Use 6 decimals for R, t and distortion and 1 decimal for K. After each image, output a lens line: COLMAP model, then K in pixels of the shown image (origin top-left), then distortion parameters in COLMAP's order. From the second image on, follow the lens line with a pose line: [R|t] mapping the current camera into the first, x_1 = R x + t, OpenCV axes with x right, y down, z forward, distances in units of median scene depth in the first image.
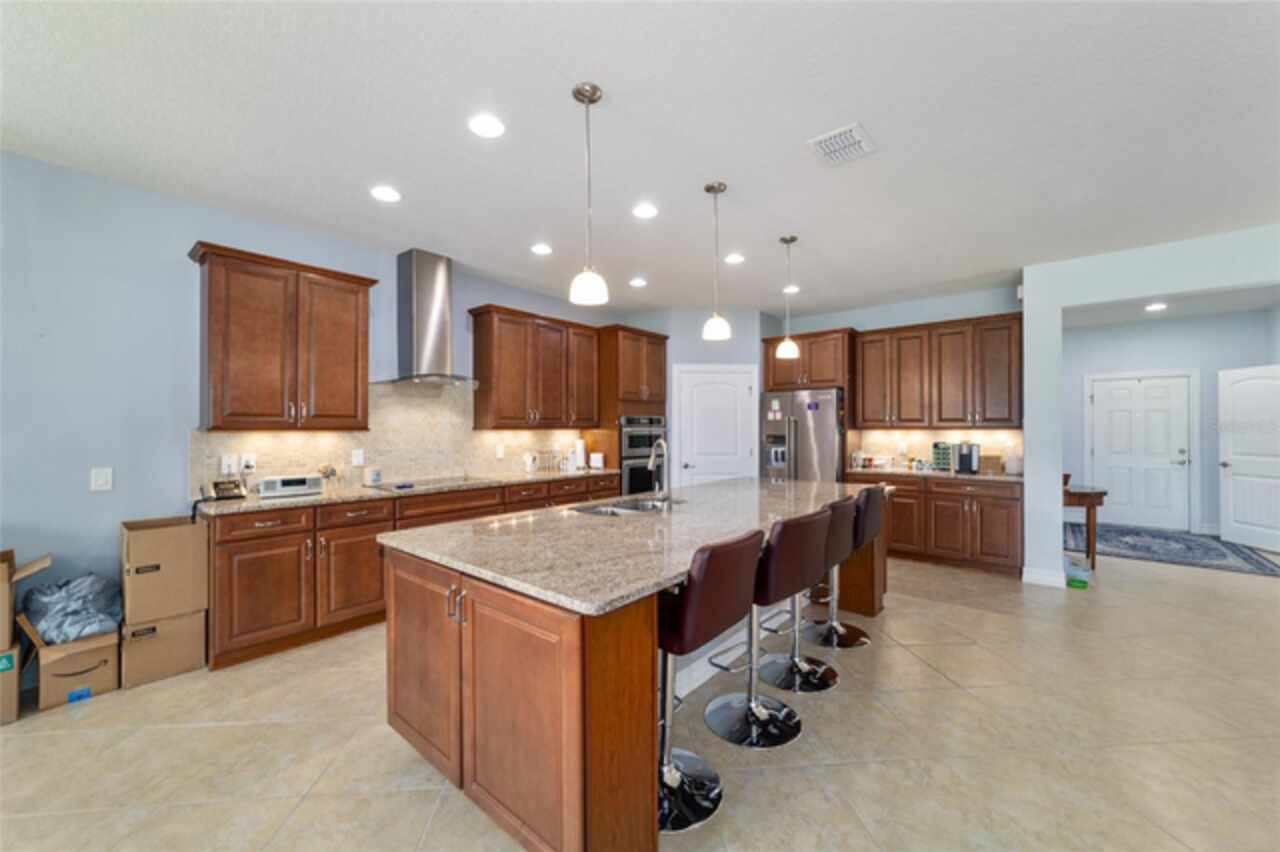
lens RADIAL K [[493.8, 0, 635.4], [0, 493.8, 425.0], [0, 0, 1]] dist [-0.011574, 0.005700]
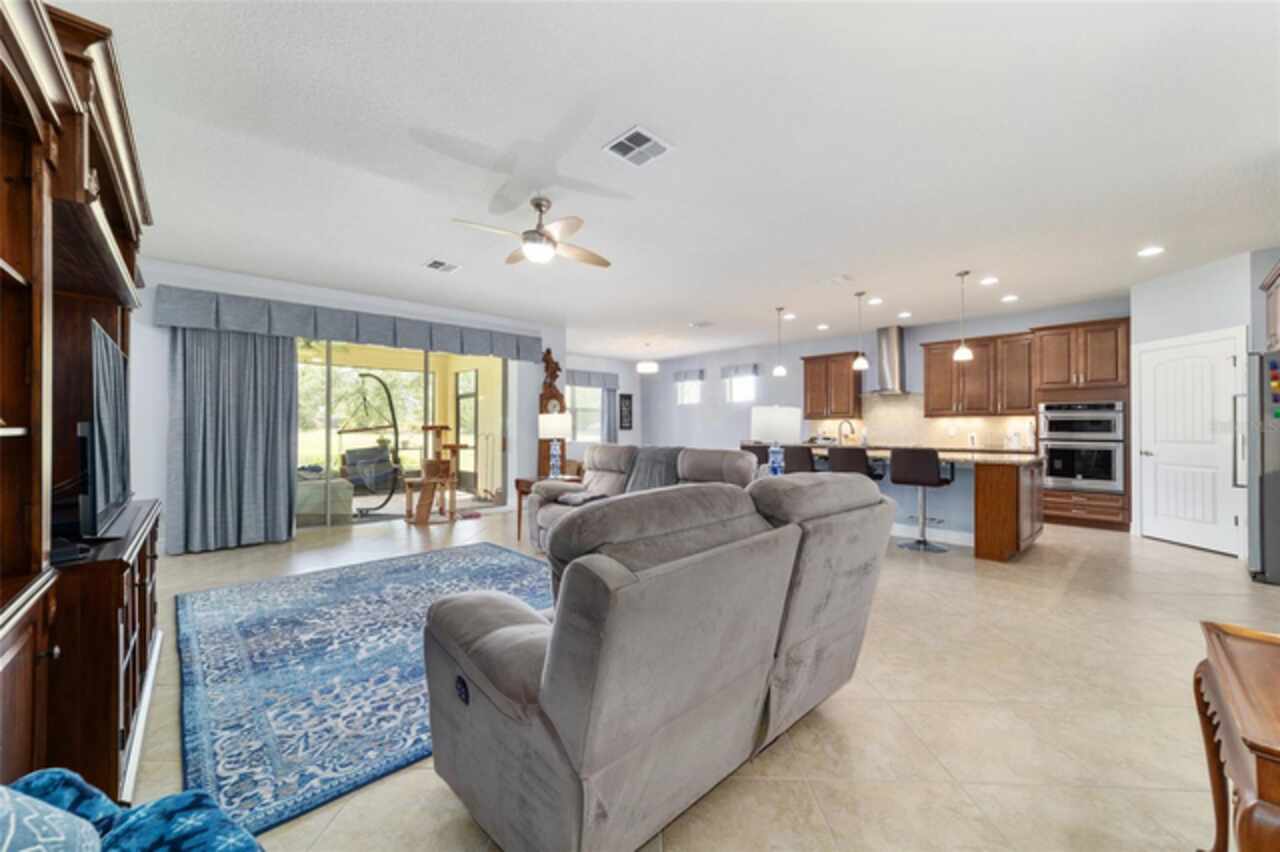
lens RADIAL K [[493.8, 0, 634.4], [0, 493.8, 425.9], [0, 0, 1]] dist [-0.011574, 0.005700]
pose [[-0.132701, -0.002127, -0.991154, 1.402672], [0.007096, 0.999970, -0.003096, 0.034707], [0.991131, -0.007445, -0.132682, 0.220191]]
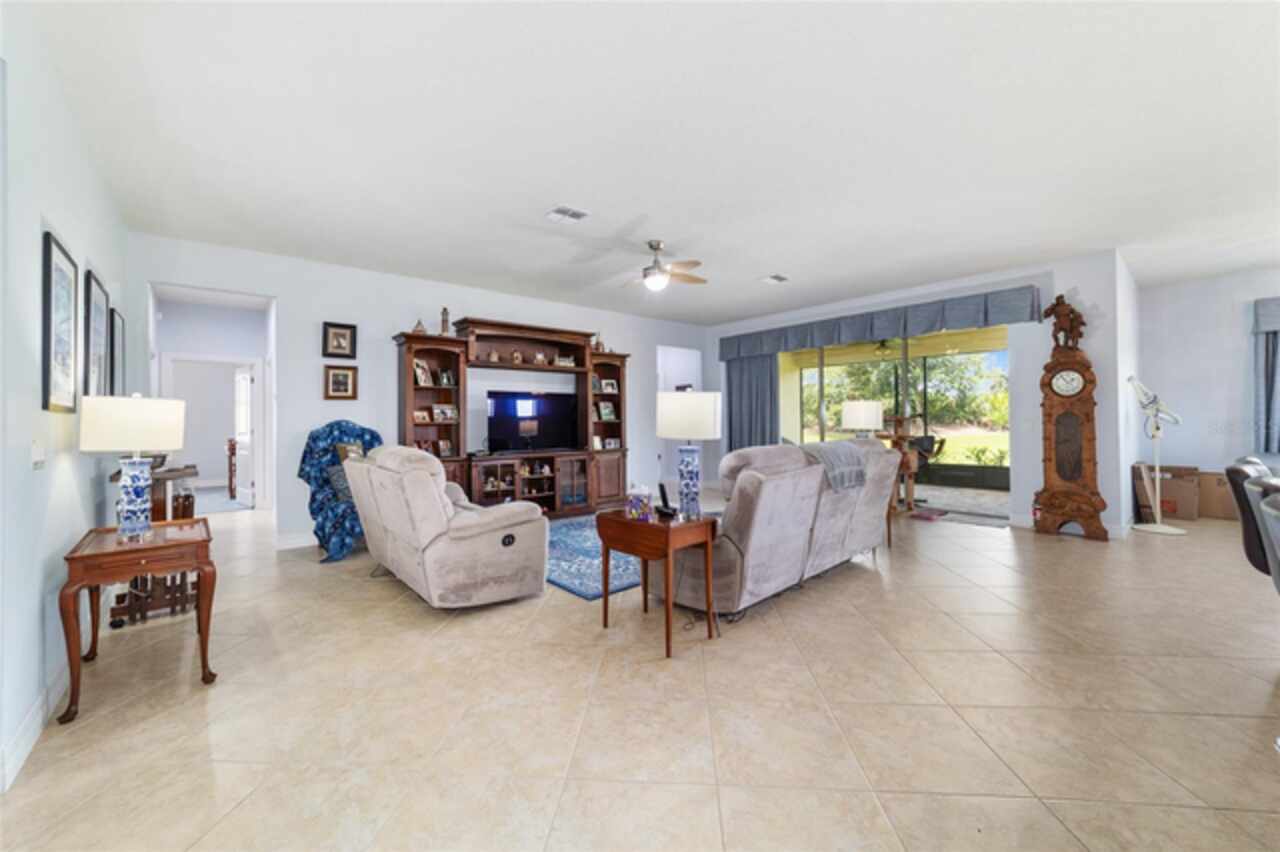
lens RADIAL K [[493.8, 0, 633.6], [0, 493.8, 421.7], [0, 0, 1]] dist [-0.011574, 0.005700]
pose [[-0.985206, 0.010911, 0.171028, 0.572396], [0.010442, 0.999939, -0.003640, 0.040923], [-0.171057, -0.001800, -0.985259, 0.920248]]
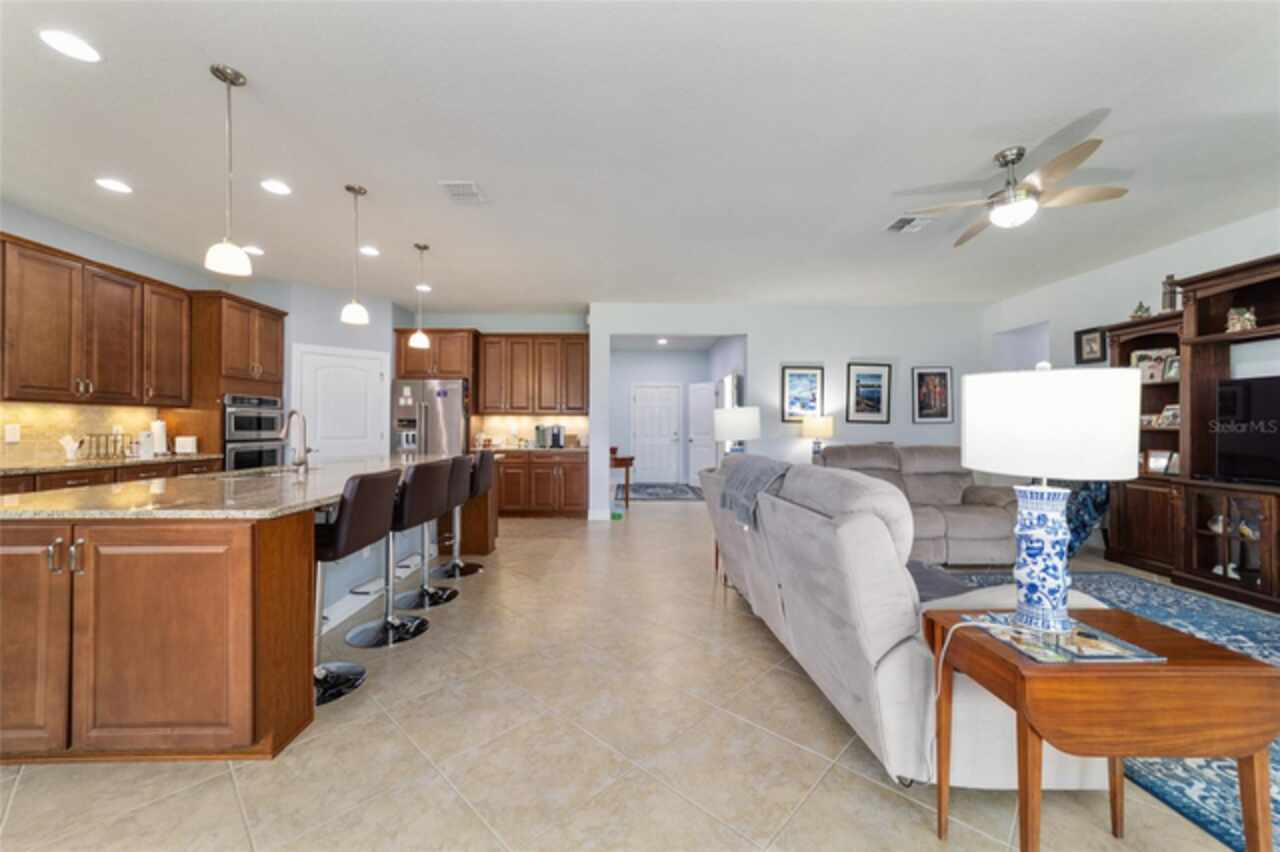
lens RADIAL K [[493.8, 0, 635.6], [0, 493.8, 425.4], [0, 0, 1]] dist [-0.011574, 0.005700]
pose [[0.754467, 0.005675, 0.656313, -0.056003], [-0.008245, 0.999966, 0.000832, 0.034848], [-0.656286, -0.006039, 0.754488, -0.172995]]
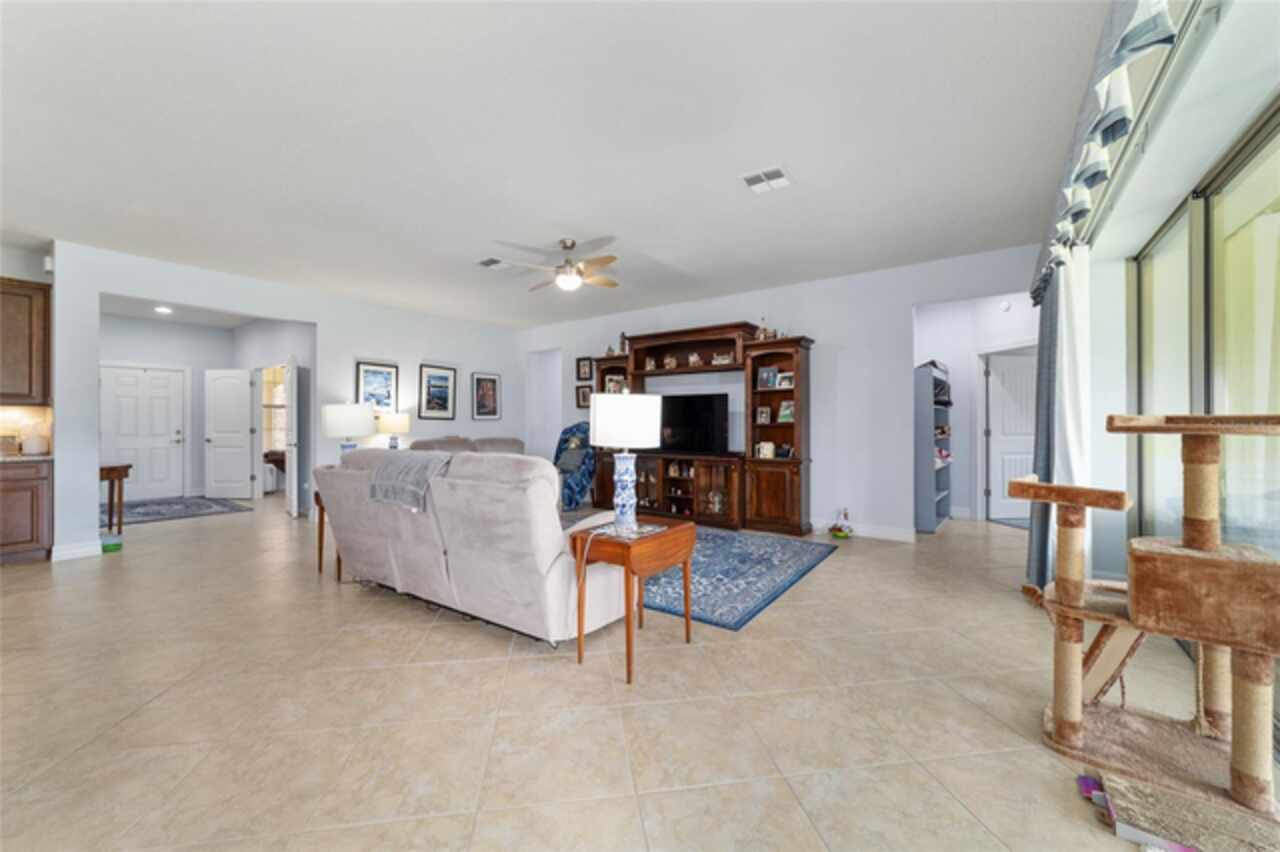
lens RADIAL K [[493.8, 0, 638.2], [0, 493.8, 426.3], [0, 0, 1]] dist [-0.011574, 0.005700]
pose [[-0.061873, -0.003858, 0.998077, -0.240887], [-0.006617, 0.999972, 0.003455, 0.036249], [-0.998062, -0.006391, -0.061897, -0.093646]]
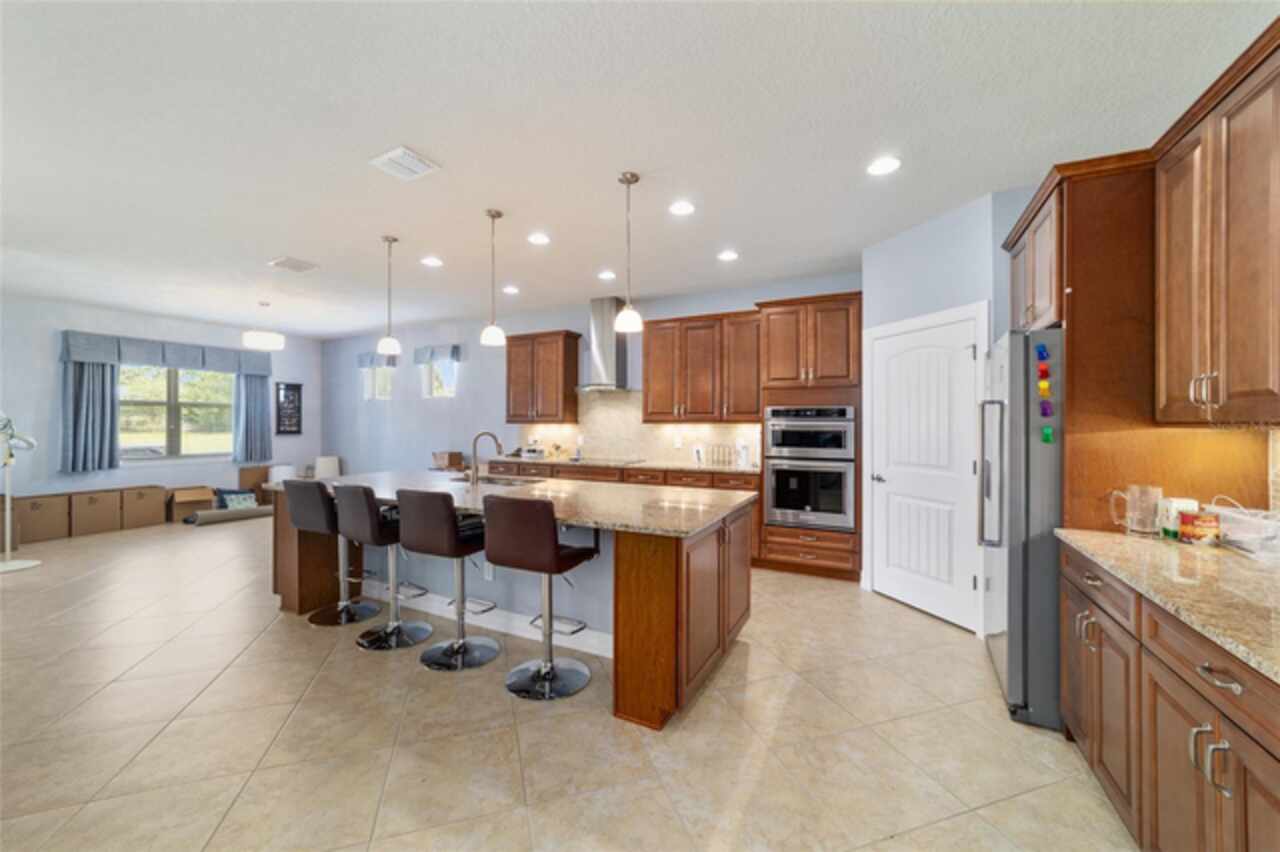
lens RADIAL K [[493.8, 0, 643.5], [0, 493.8, 424.2], [0, 0, 1]] dist [-0.011574, 0.005700]
pose [[0.222546, 0.004757, -0.974910, 0.842818], [0.006042, 0.999962, 0.006259, 0.004293], [0.974903, -0.007284, 0.222509, 0.671690]]
